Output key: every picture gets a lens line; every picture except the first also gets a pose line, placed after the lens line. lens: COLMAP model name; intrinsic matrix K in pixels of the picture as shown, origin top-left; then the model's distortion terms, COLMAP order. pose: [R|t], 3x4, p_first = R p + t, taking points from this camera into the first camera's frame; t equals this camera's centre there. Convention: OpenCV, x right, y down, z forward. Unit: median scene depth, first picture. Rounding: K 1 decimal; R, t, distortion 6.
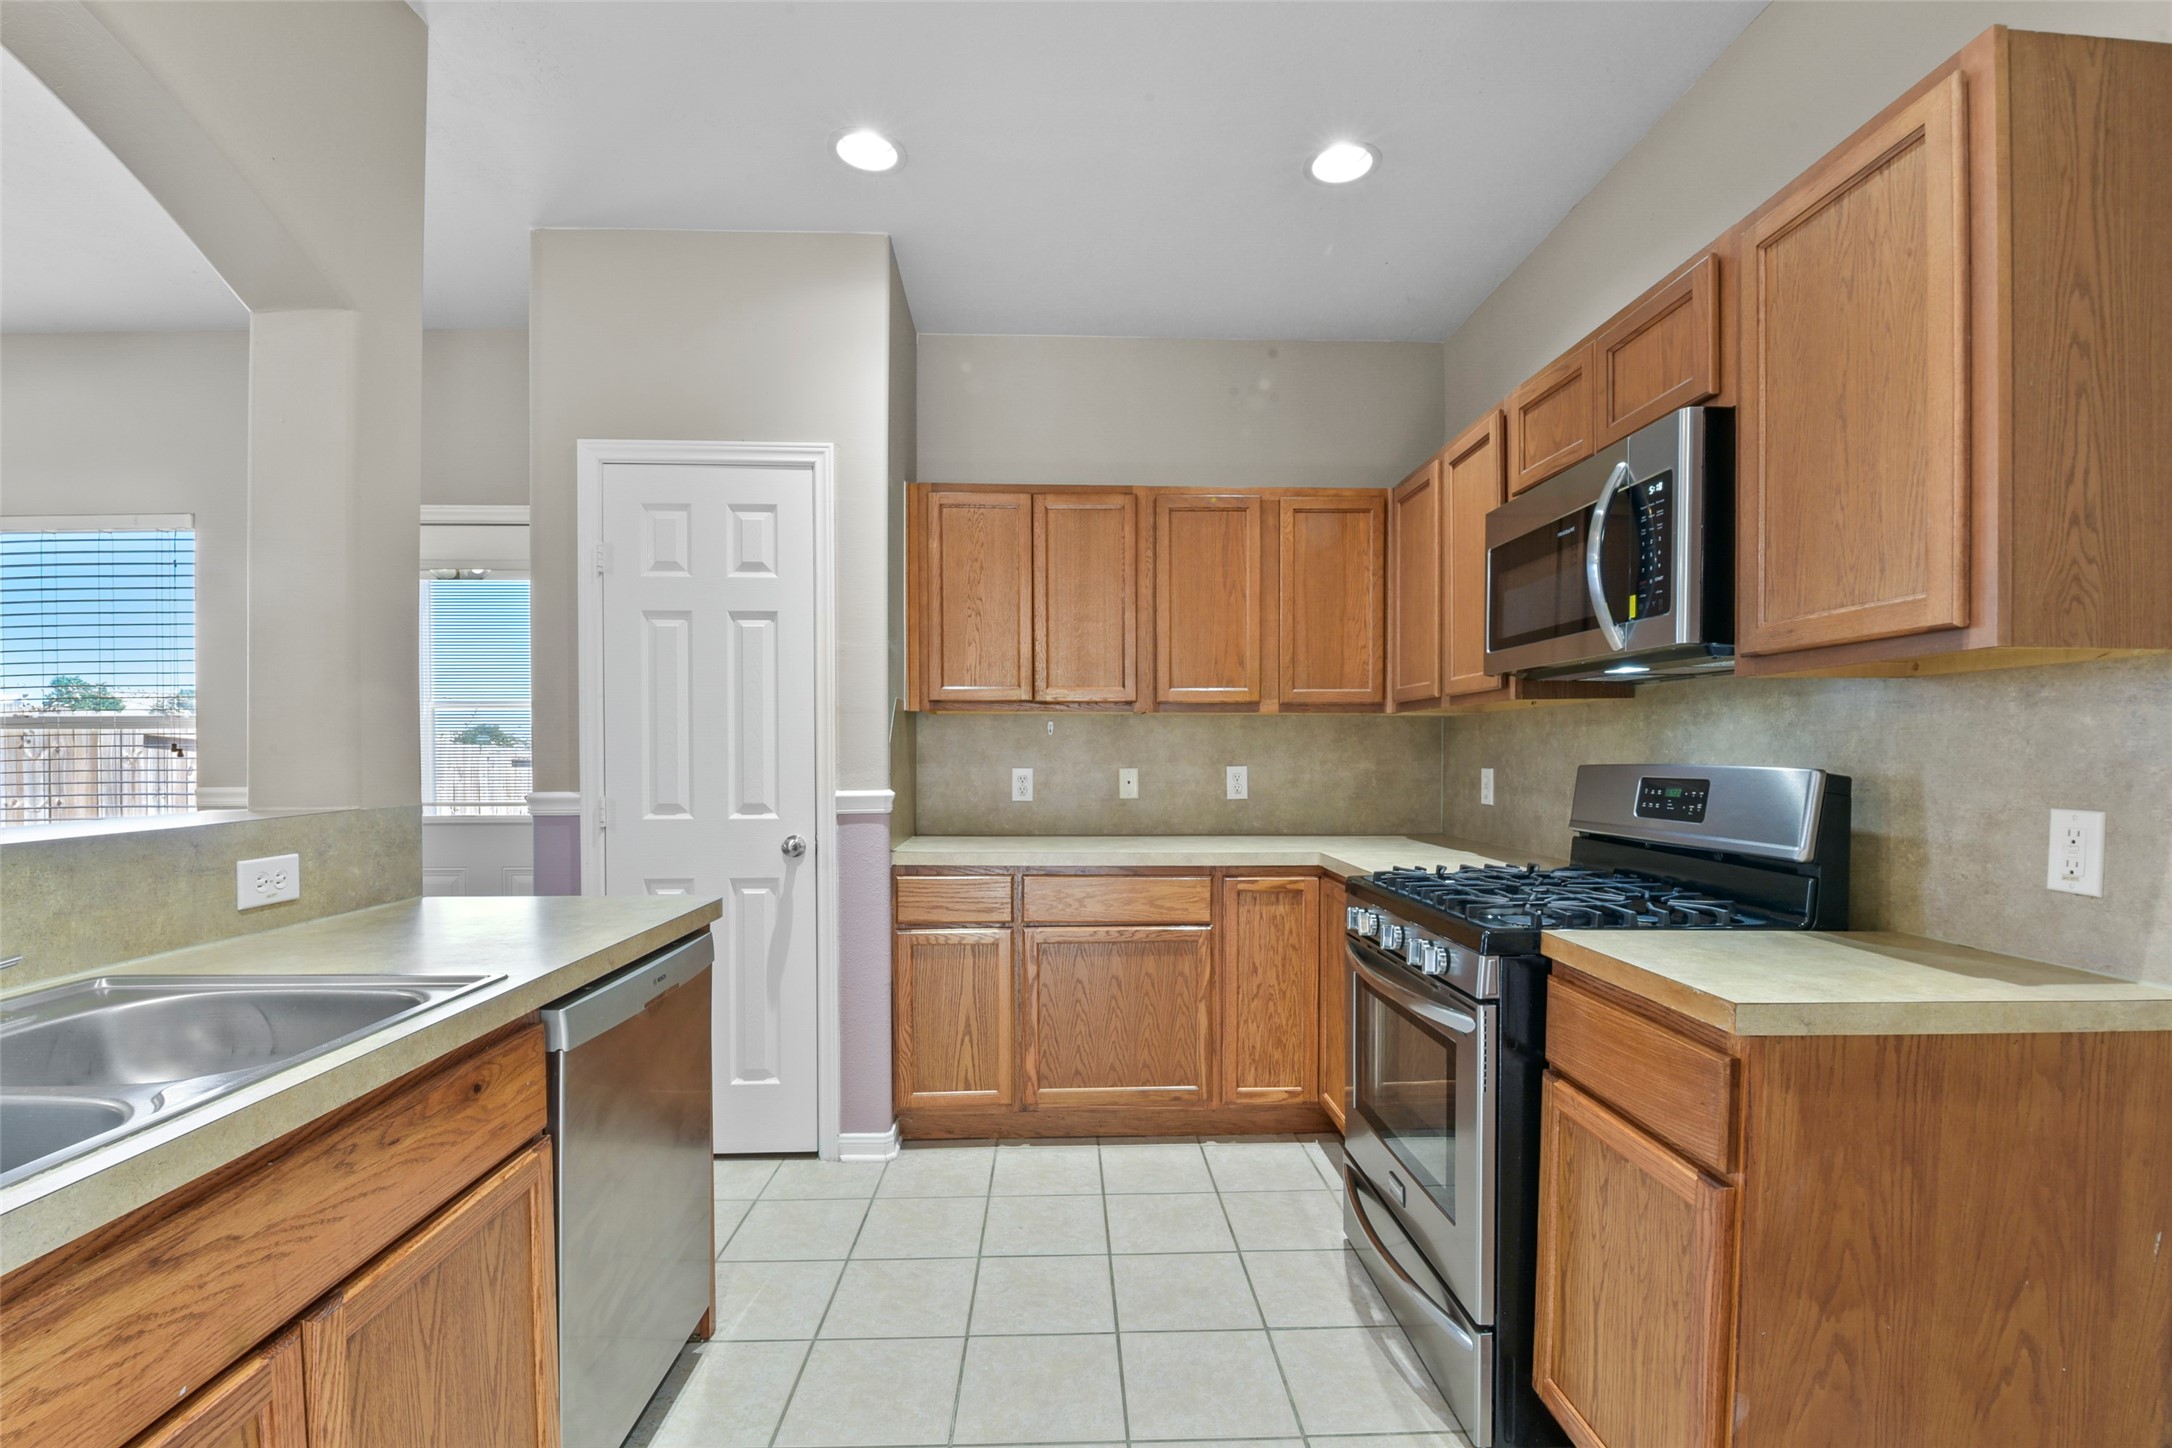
lens RADIAL K [[967.3, 0, 1100.7], [0, 967.3, 772.6], [0, 0, 1]] dist [-0.000993, -0.008628]
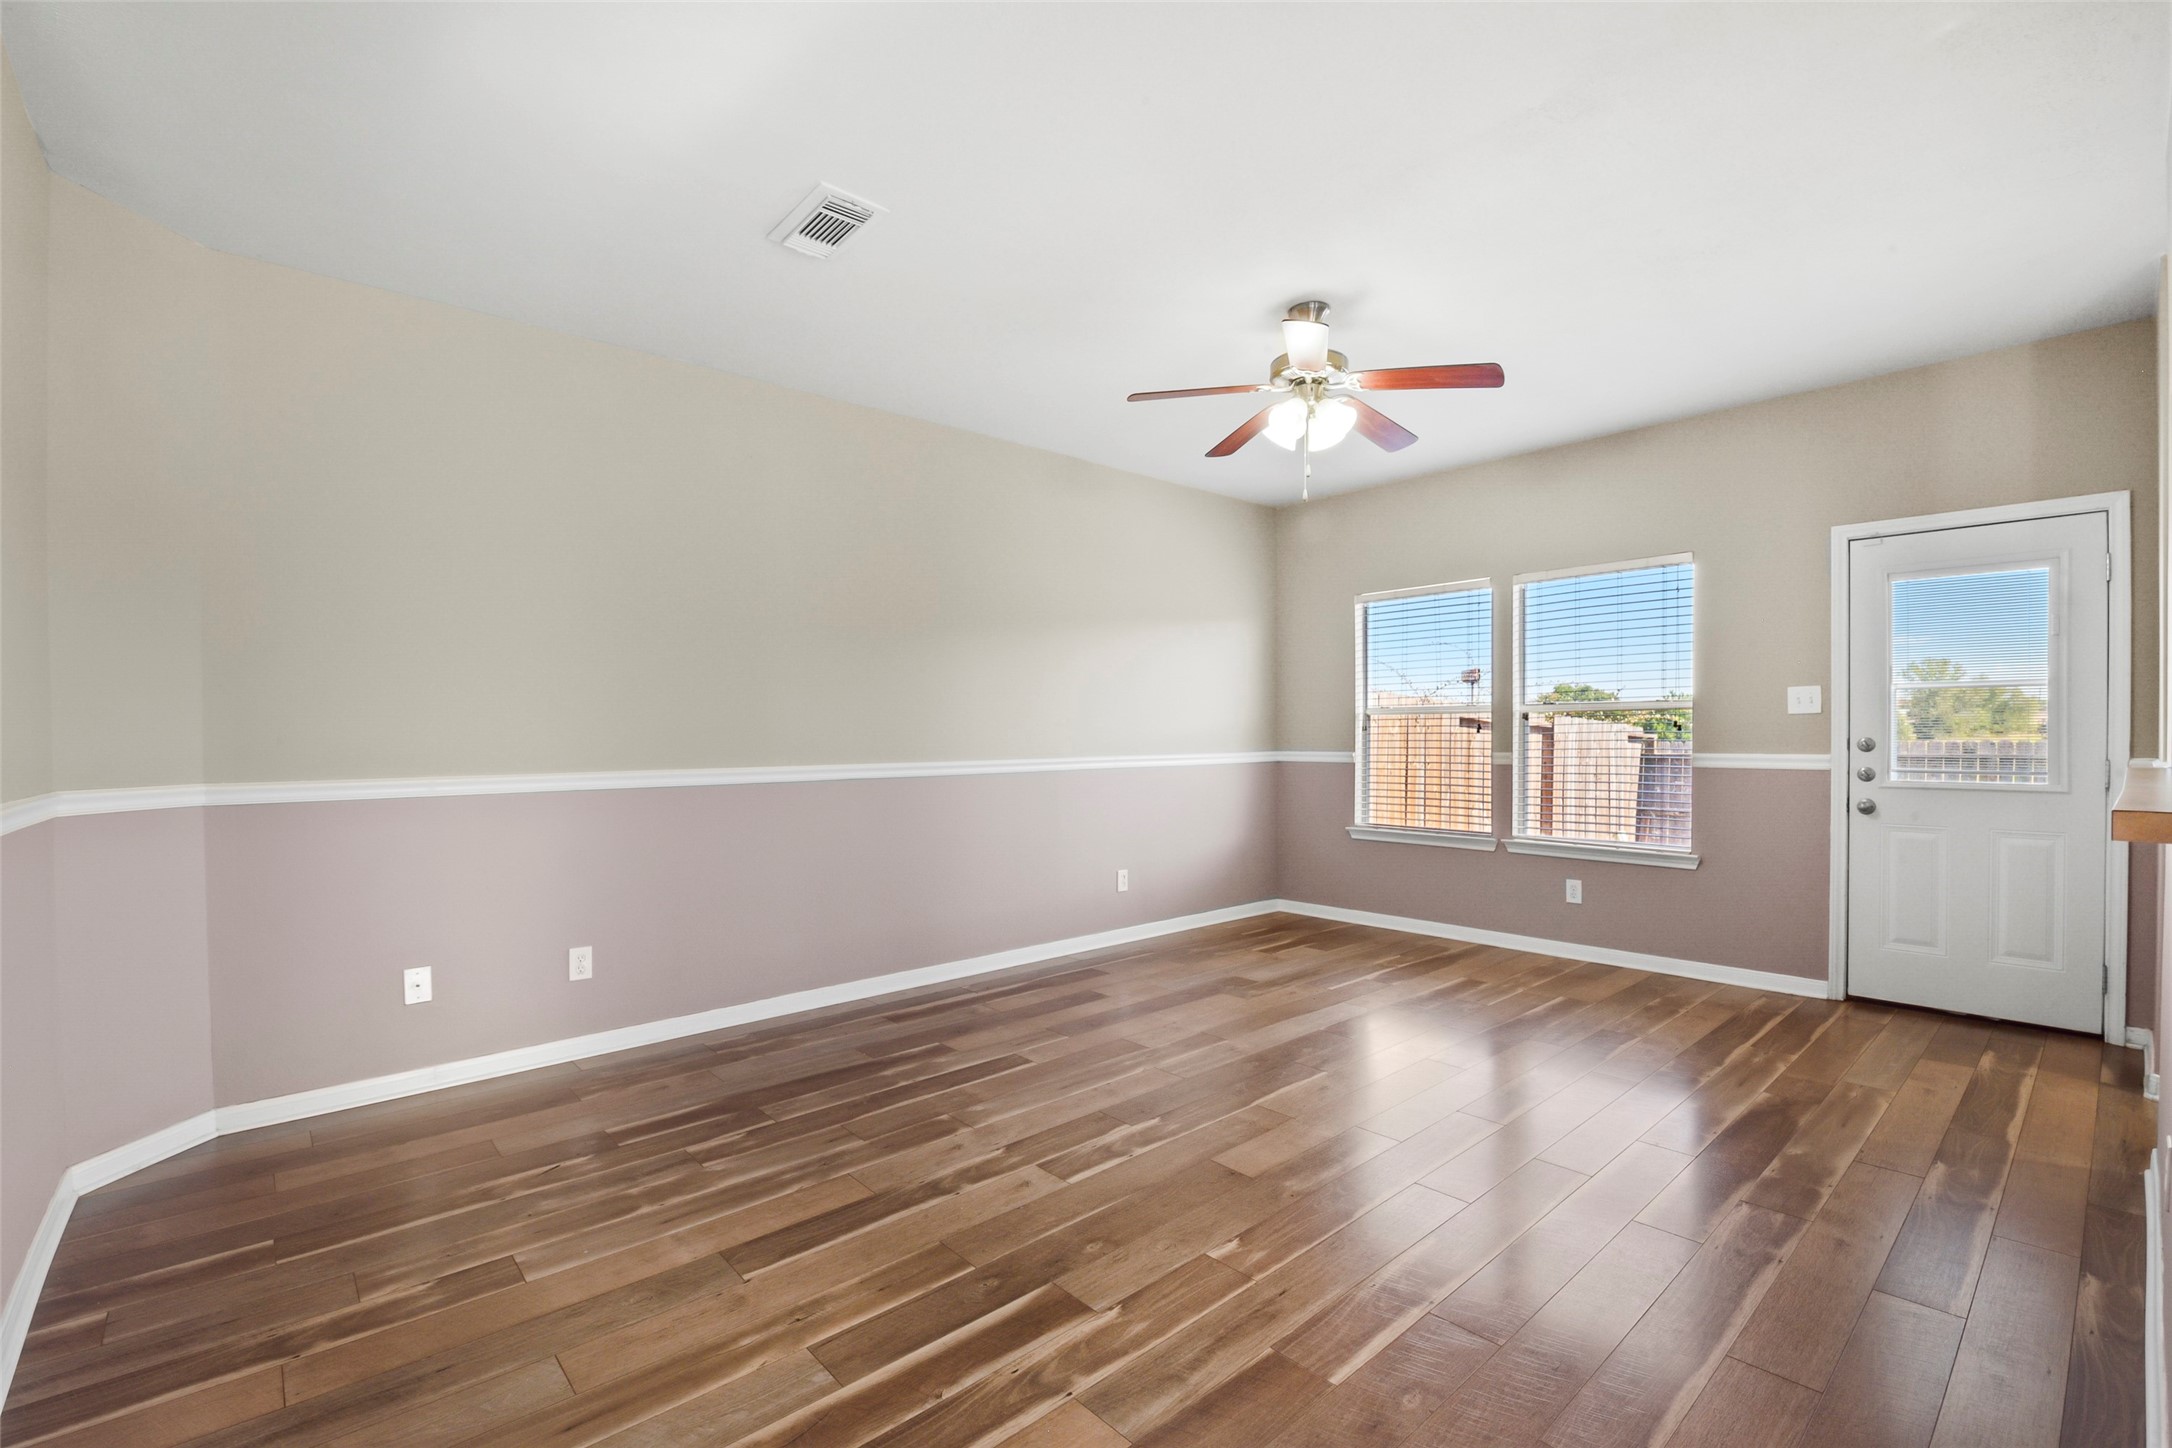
lens RADIAL K [[967.3, 0, 1082.3], [0, 967.3, 740.0], [0, 0, 1]] dist [-0.000993, -0.008628]
pose [[0.624674, 0.006337, -0.780860, -0.520408], [-0.015096, 0.999878, -0.003961, 0.017434], [0.780740, 0.014262, 0.624693, -0.634660]]
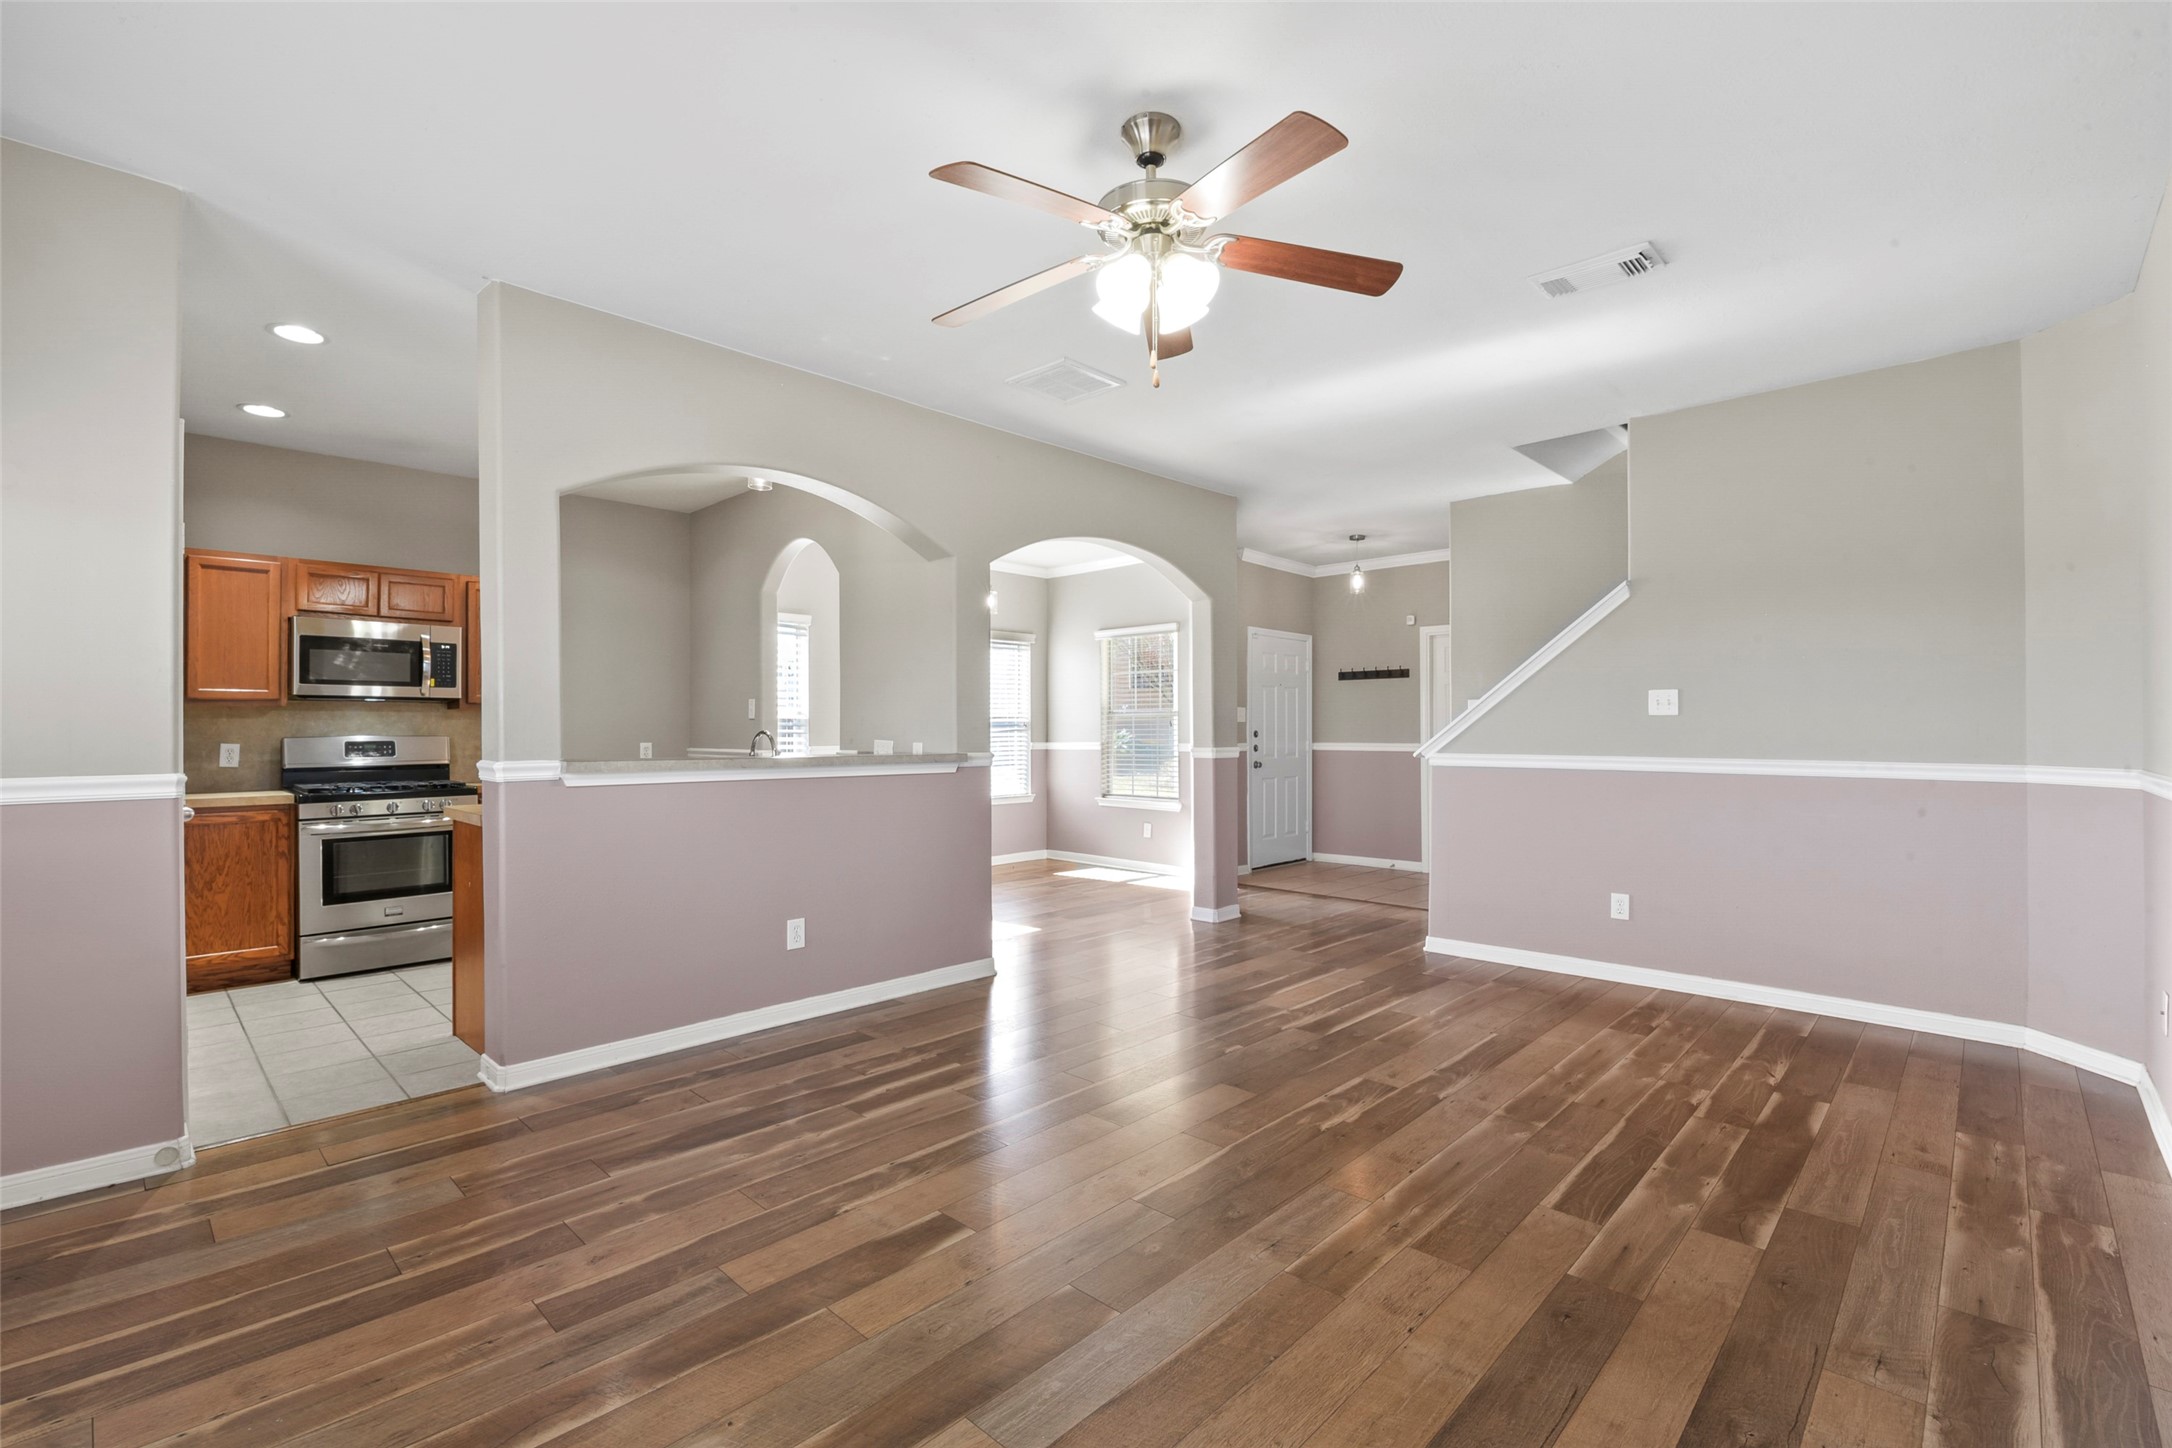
lens RADIAL K [[967.3, 0, 1085.7], [0, 967.3, 720.5], [0, 0, 1]] dist [-0.000993, -0.008628]
pose [[-0.686843, 0.009786, 0.726740, -1.878287], [0.021021, 0.999759, 0.006404, -0.018627], [-0.726501, 0.019675, -0.686883, 0.986474]]
